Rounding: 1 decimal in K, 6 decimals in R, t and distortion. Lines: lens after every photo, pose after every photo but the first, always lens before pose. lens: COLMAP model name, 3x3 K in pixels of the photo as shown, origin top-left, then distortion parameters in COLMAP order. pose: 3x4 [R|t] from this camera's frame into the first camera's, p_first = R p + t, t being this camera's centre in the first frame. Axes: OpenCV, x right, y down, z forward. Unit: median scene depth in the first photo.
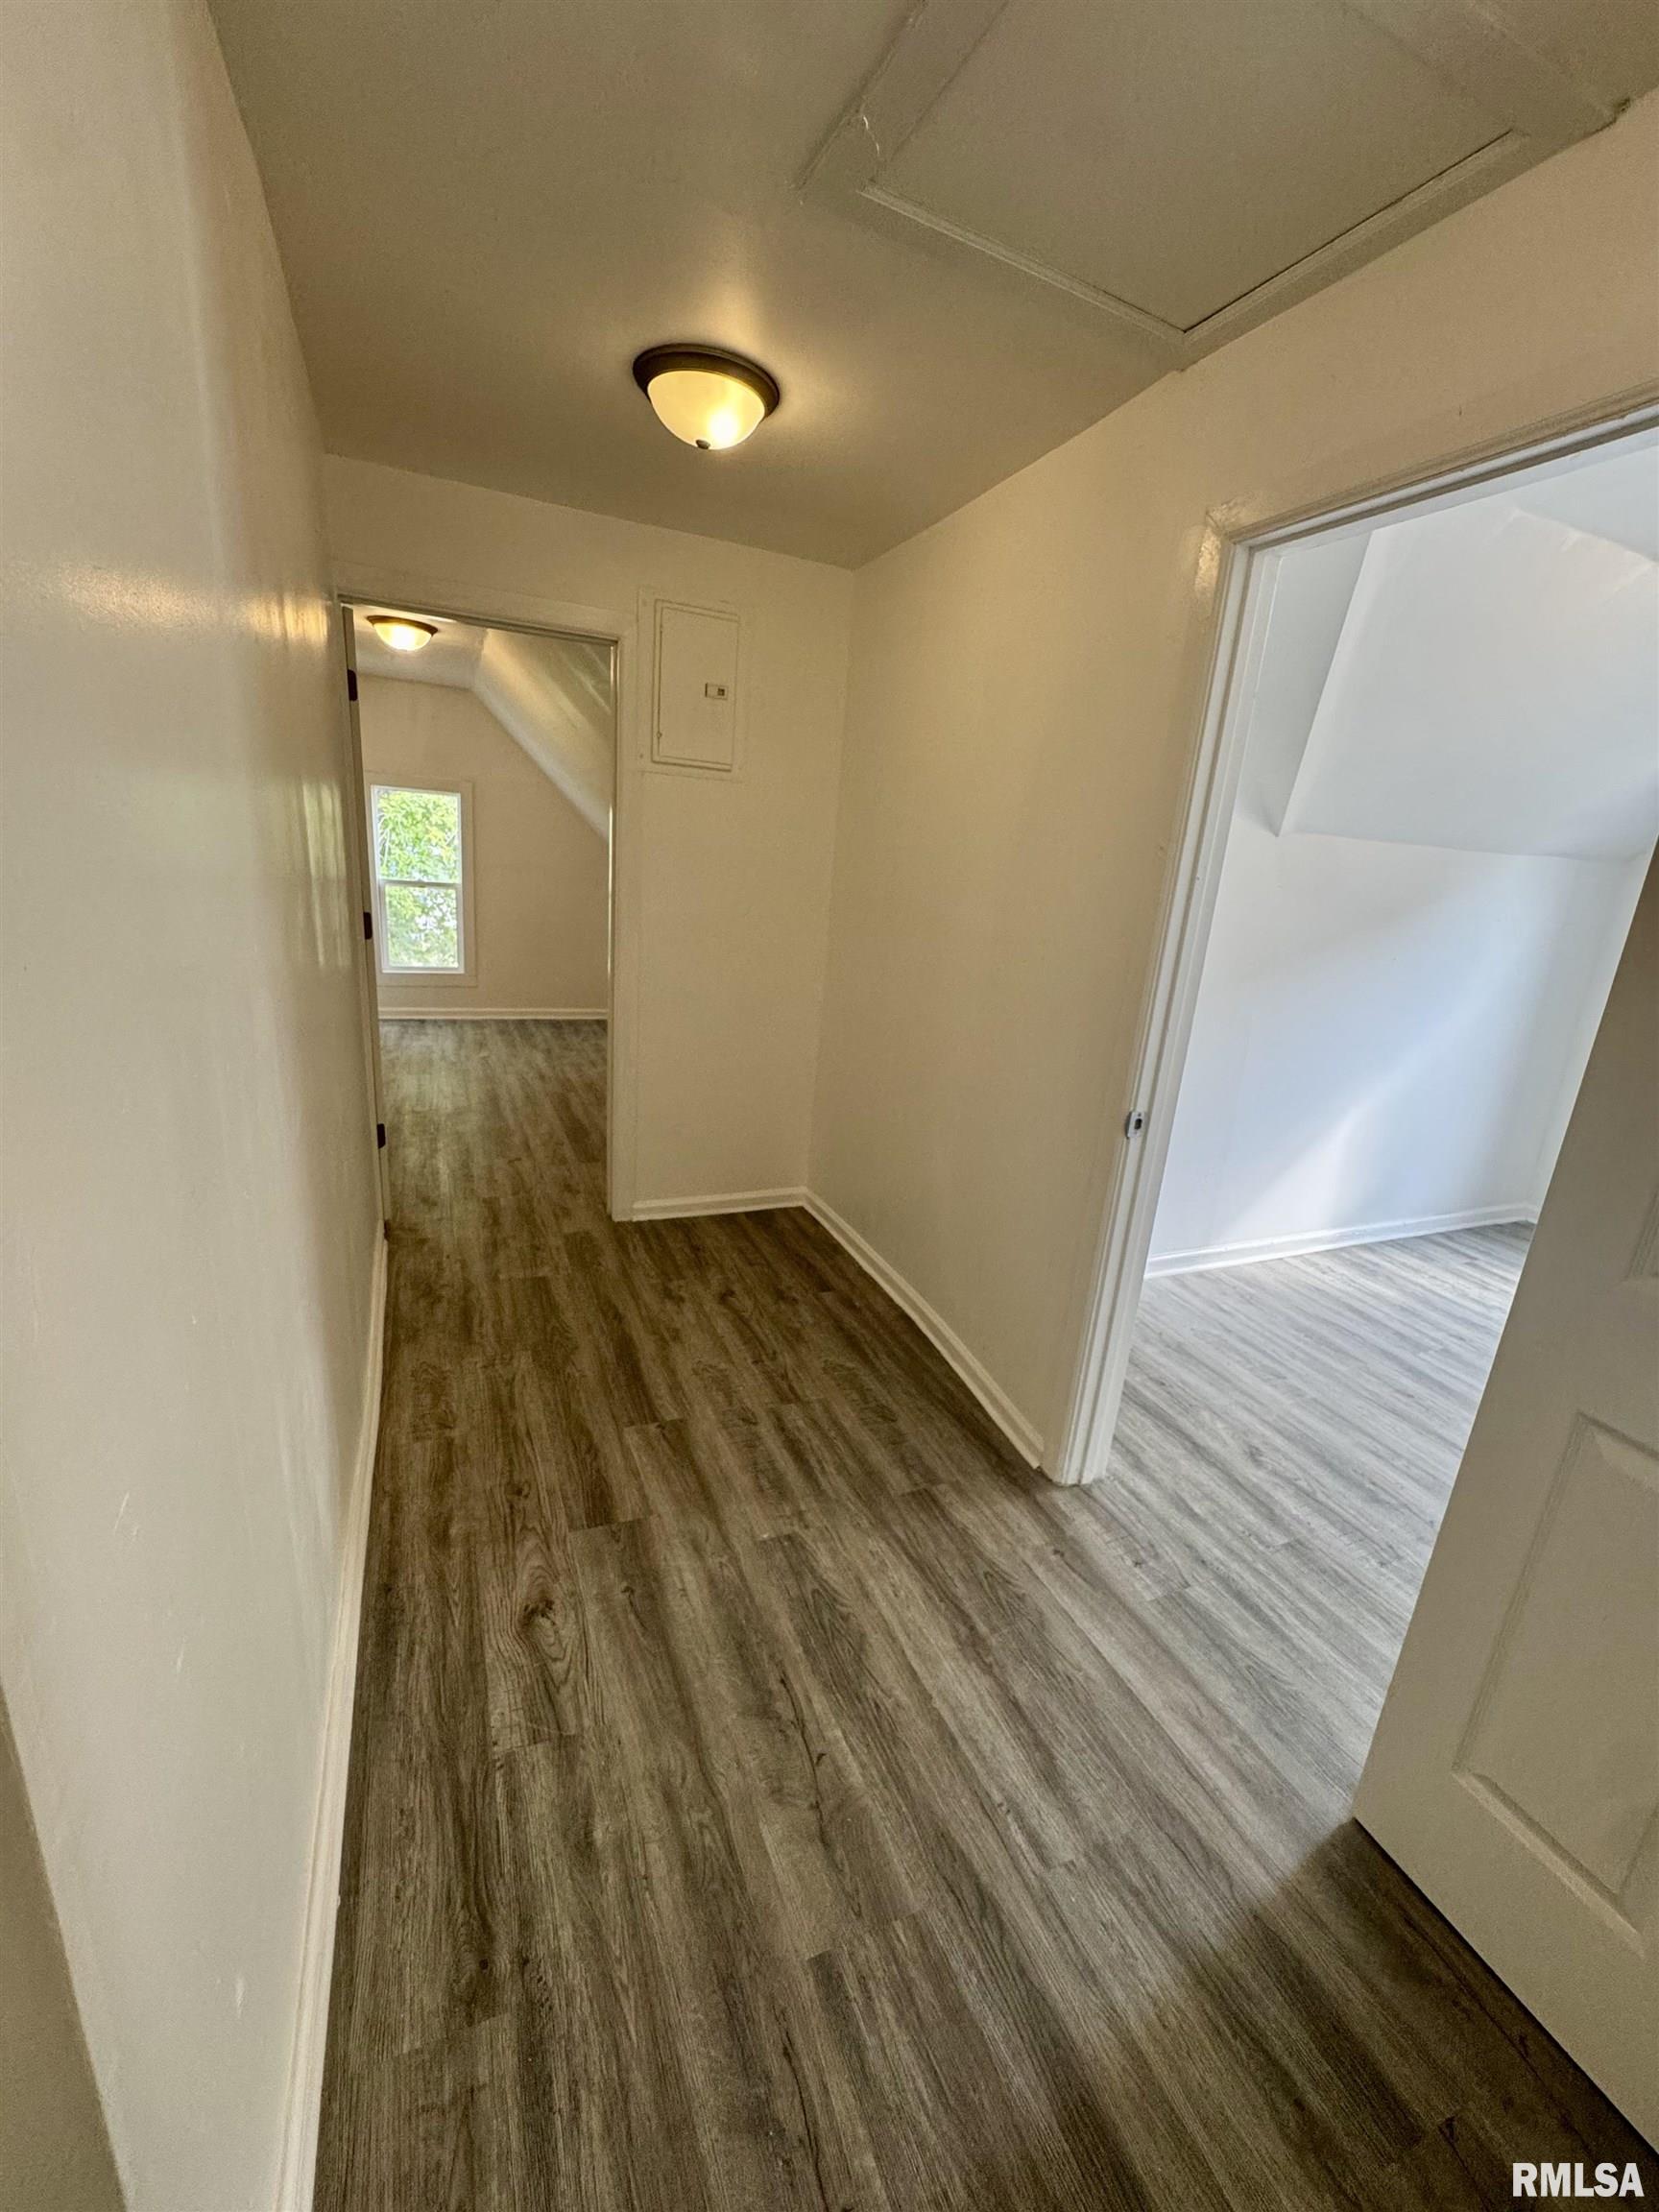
lens RADIAL K [[883.5, 0, 826.3], [0, 883.5, 1105.3], [0, 0, 1]] dist [0.008140, 0.000730]
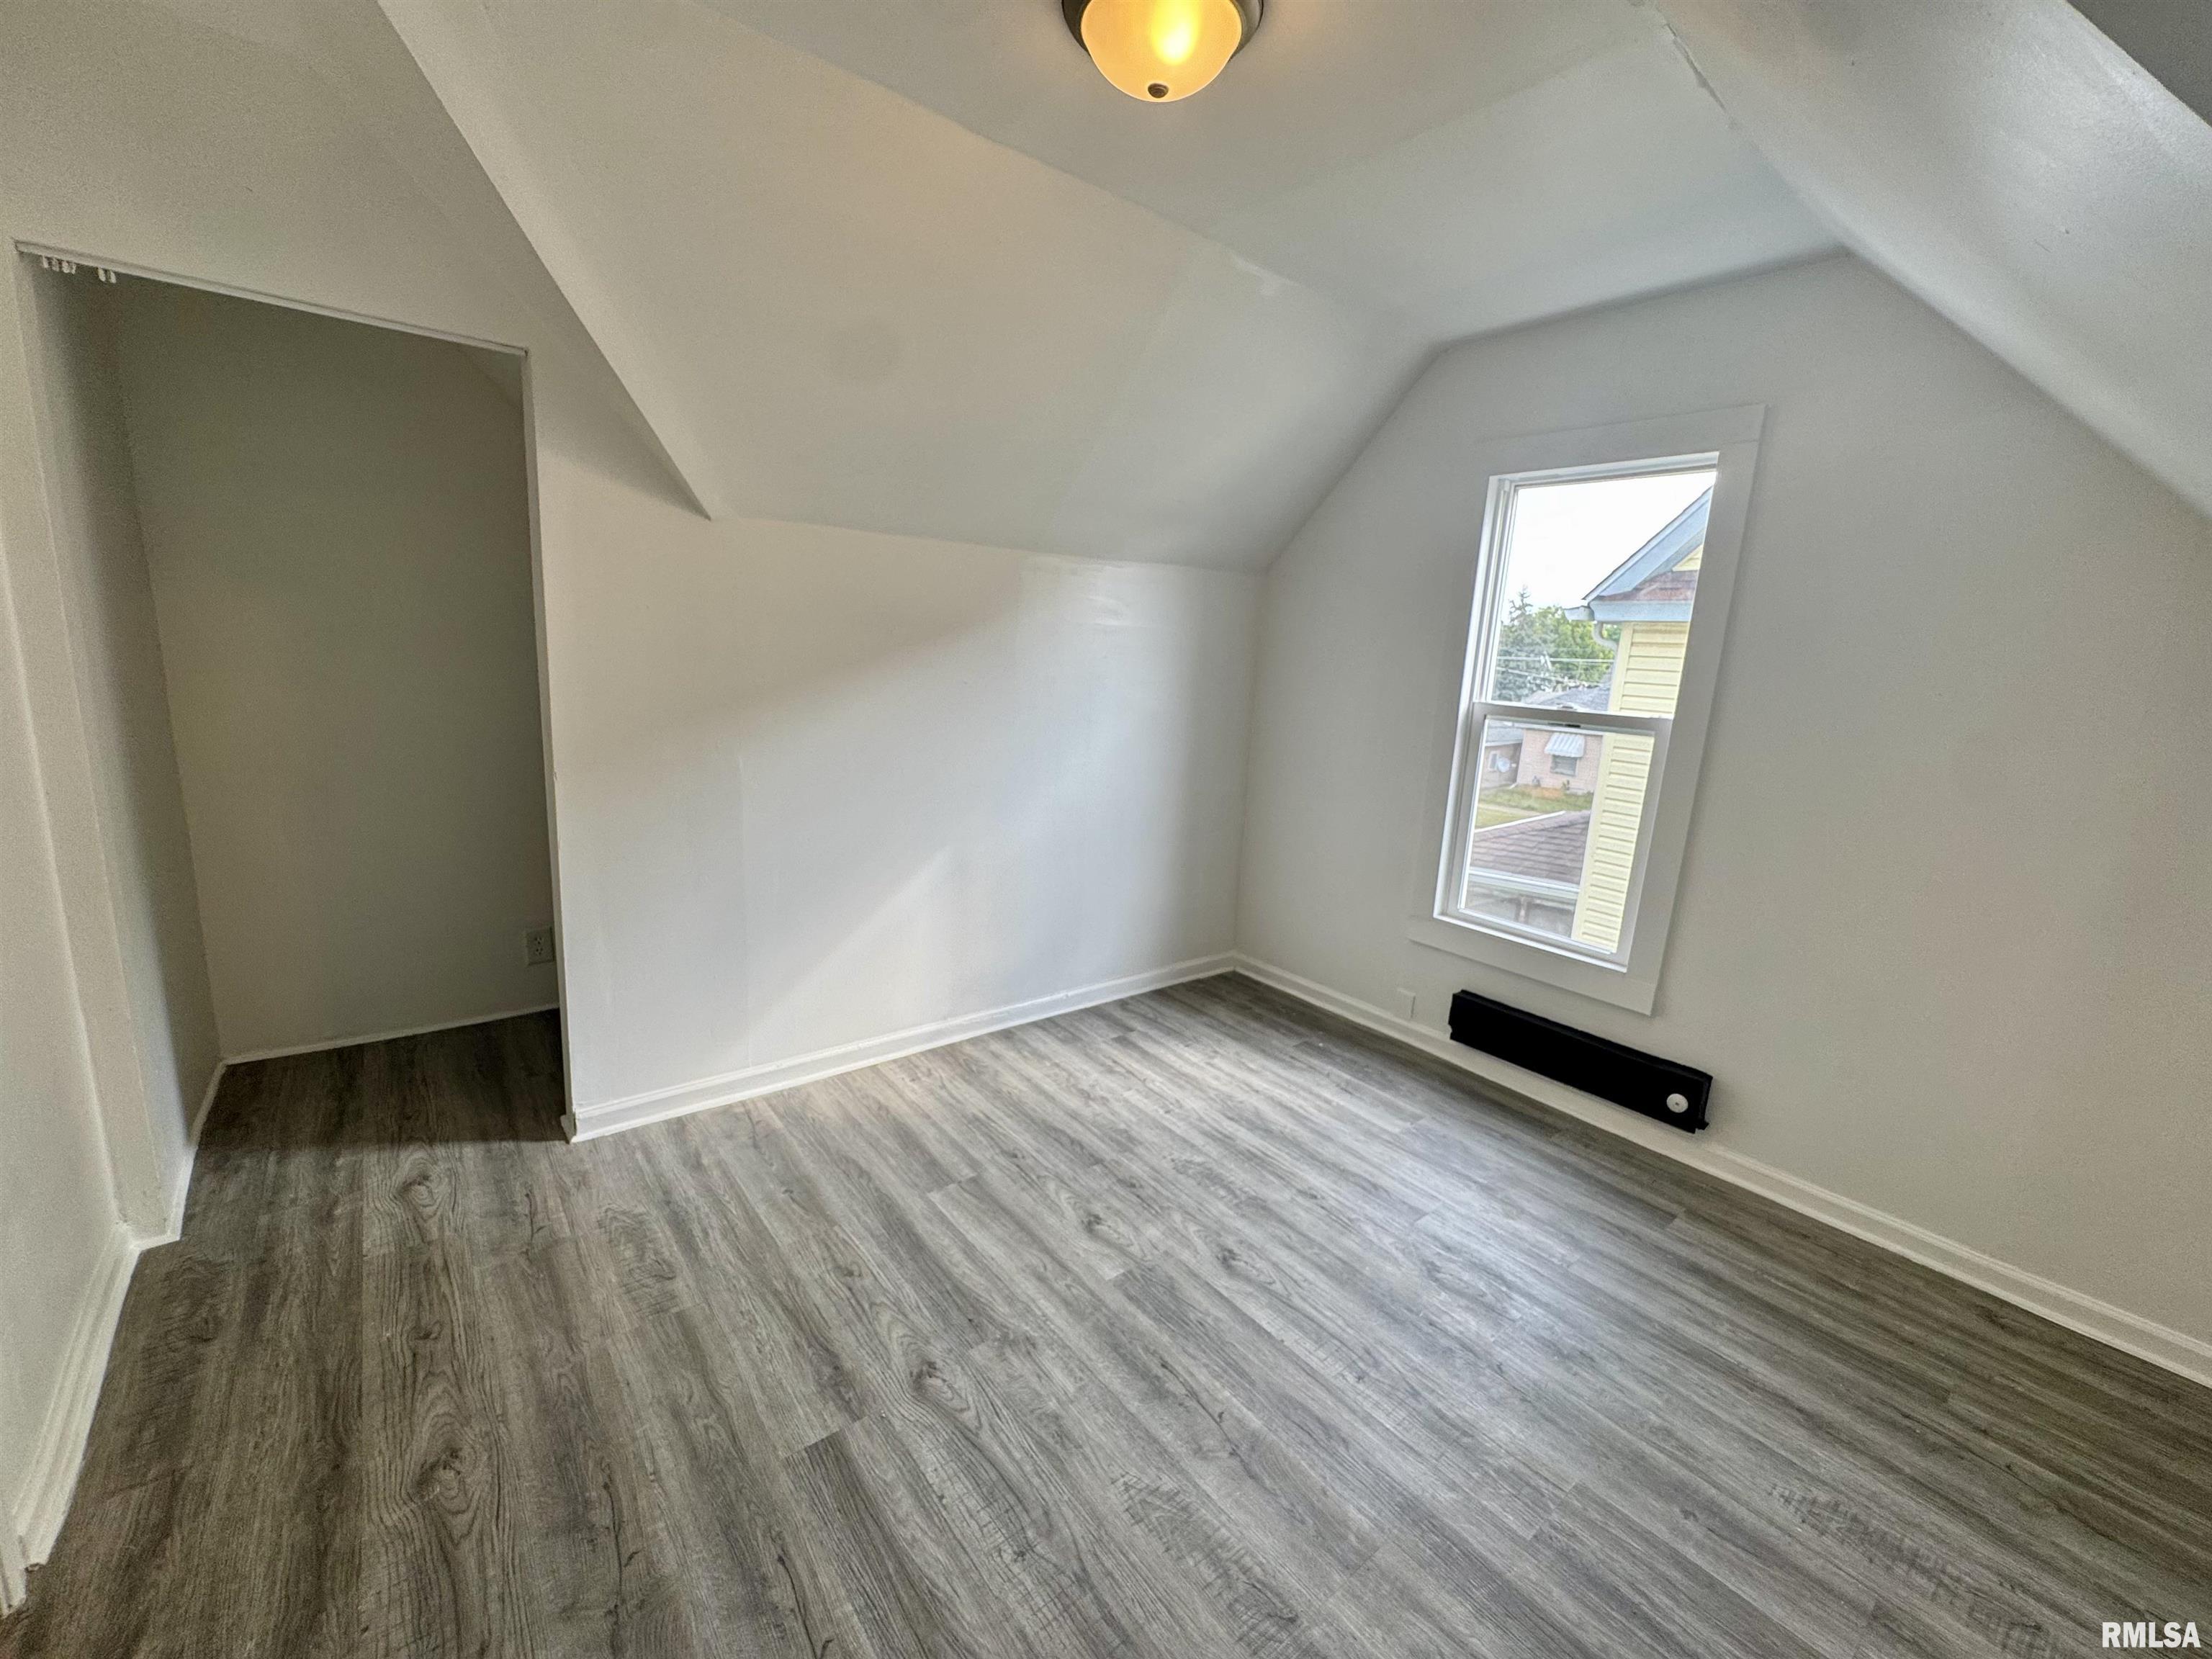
lens RADIAL K [[883.5, 0, 1101.6], [0, 883.5, 819.1], [0, 0, 1]] dist [0.008140, 0.000730]
pose [[0.972559, -0.074578, 0.220380, 0.151289], [0.088001, 0.994777, -0.051718, 0.003738], [-0.215372, 0.069693, 0.974042, 0.048967]]
